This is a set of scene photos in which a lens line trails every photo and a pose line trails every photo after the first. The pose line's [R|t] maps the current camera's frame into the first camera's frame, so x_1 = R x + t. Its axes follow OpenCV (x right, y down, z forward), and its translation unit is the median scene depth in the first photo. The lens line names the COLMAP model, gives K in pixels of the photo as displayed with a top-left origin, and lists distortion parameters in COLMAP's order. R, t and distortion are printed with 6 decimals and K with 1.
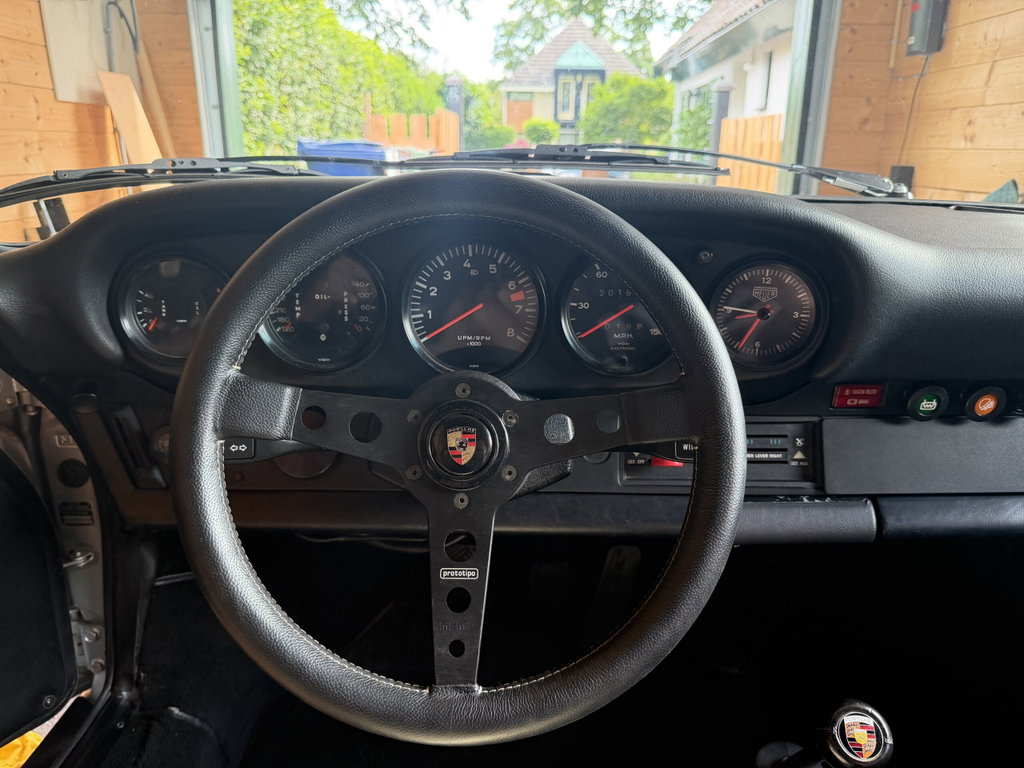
lens RADIAL K [[718.1, 0, 512.0], [0, 718.1, 384.0], [0, 0, 1]] dist [0.013225, -0.027646]
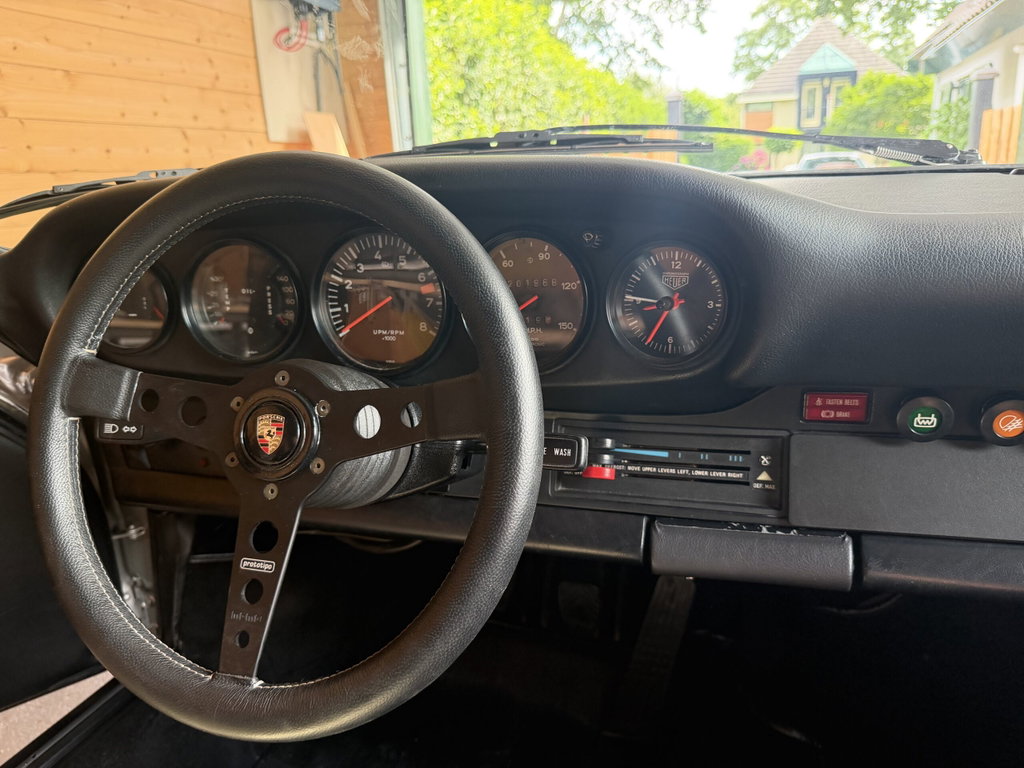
lens RADIAL K [[721.0, 0, 515.5], [0, 721.0, 392.4], [0, 0, 1]] dist [0.000460, -0.014181]
pose [[0.954335, 0.027825, -0.297441, 0.376373], [-0.032566, 0.999409, -0.010995, 0.020627], [0.296959, 0.020179, 0.954677, 0.115659]]
